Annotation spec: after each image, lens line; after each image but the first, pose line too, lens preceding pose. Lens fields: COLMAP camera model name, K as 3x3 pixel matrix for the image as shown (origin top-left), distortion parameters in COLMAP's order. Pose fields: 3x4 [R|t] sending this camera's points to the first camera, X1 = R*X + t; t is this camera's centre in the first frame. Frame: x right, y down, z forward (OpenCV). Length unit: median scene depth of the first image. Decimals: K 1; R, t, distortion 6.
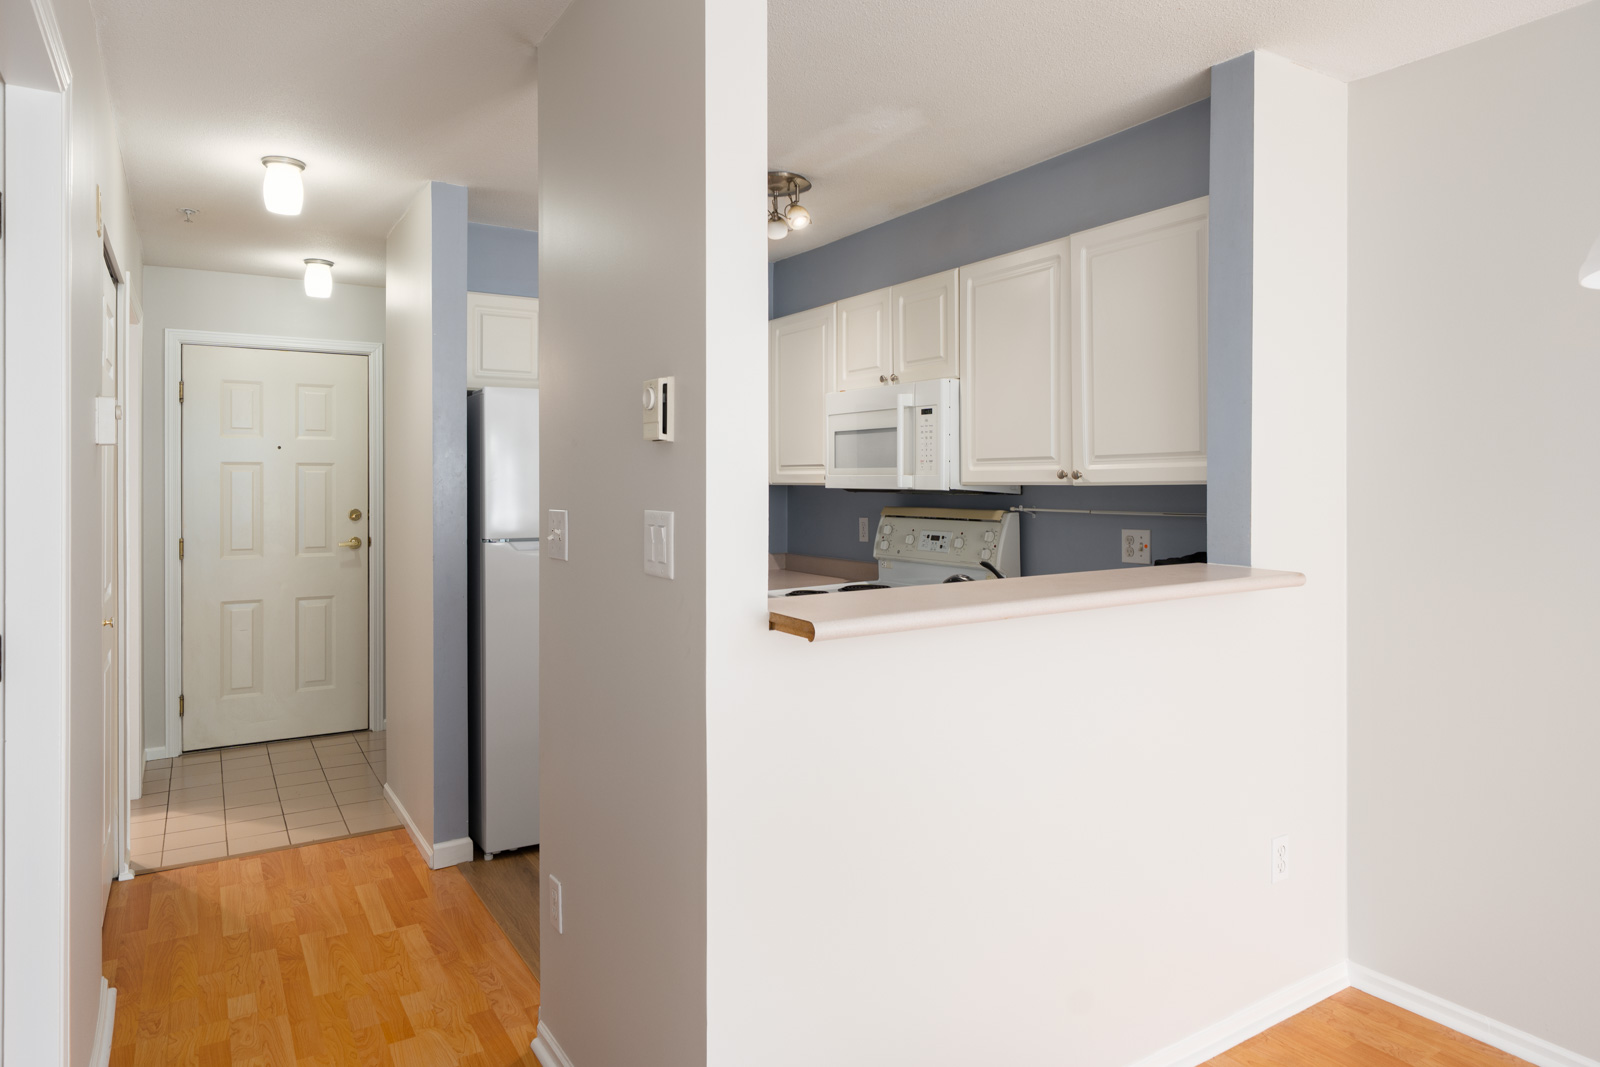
lens RADIAL K [[971.2, 0, 796.3], [0, 971.2, 484.2], [0, 0, 1]] dist [-0.003411, 0.002236]
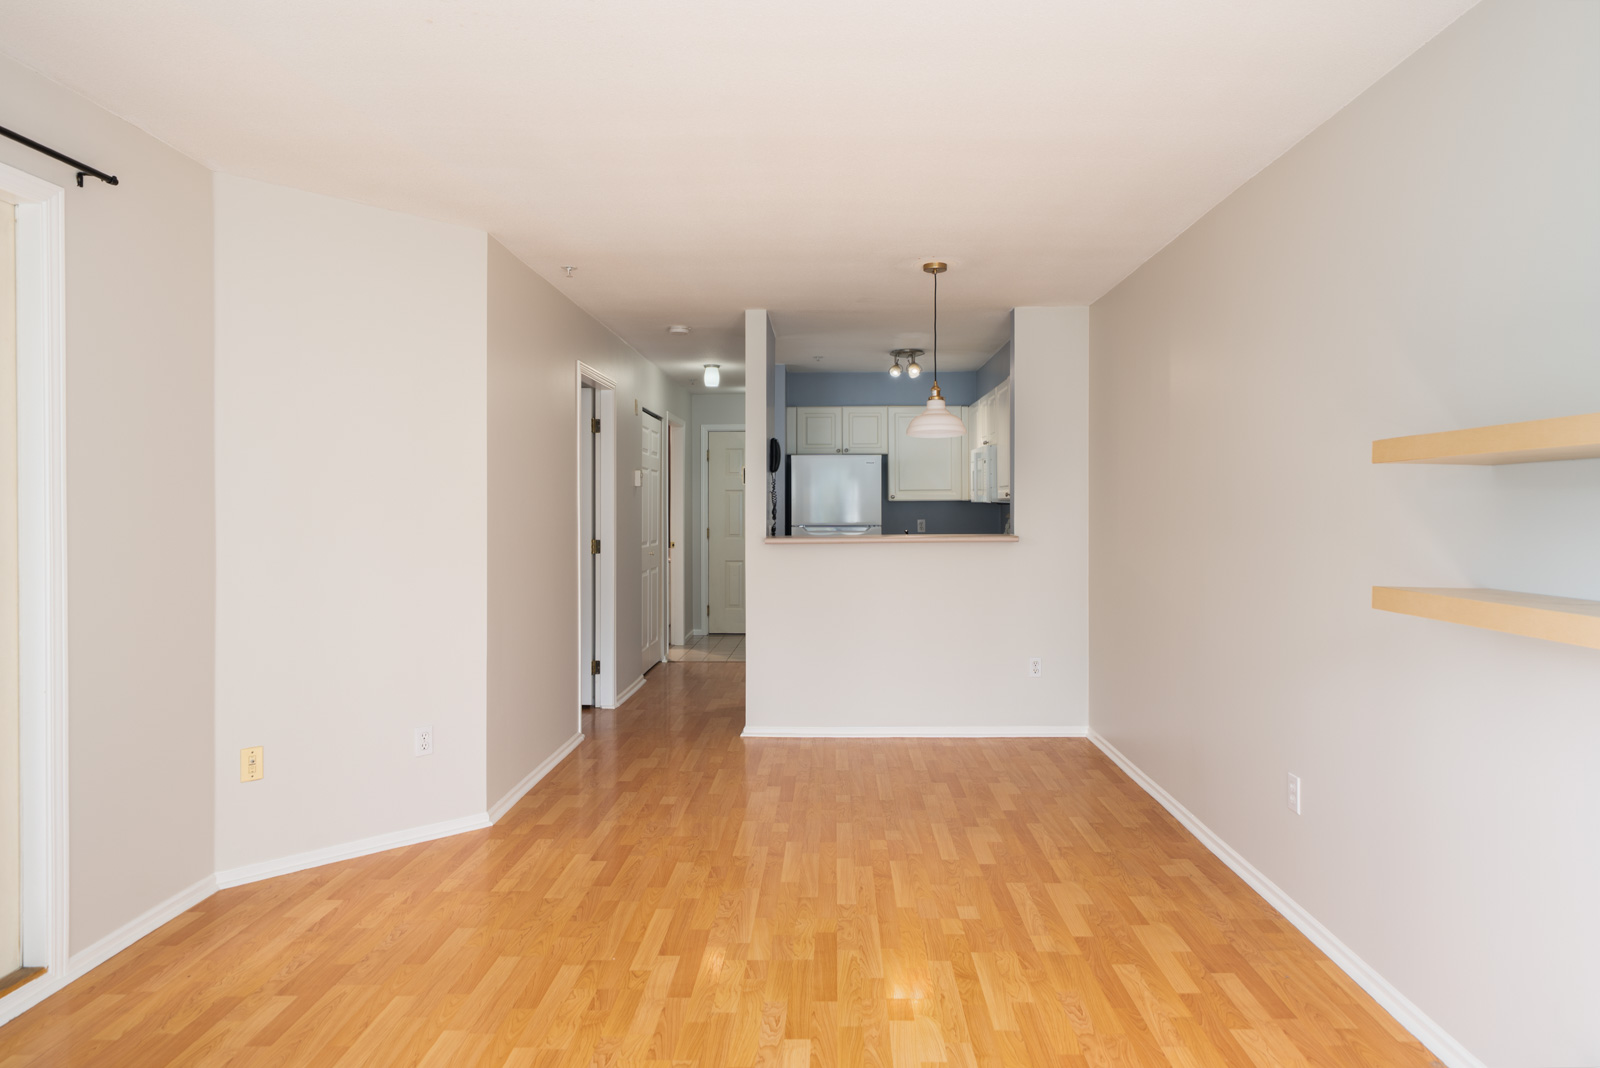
lens RADIAL K [[958.0, 0, 823.8], [0, 958.0, 502.7], [0, 0, 1]] dist [-0.000073, 0.000202]
pose [[0.845939, -0.001101, -0.533279, 0.870897], [-0.000010, 0.999998, -0.002080, 0.009902], [0.533280, 0.001765, 0.845937, -0.769016]]
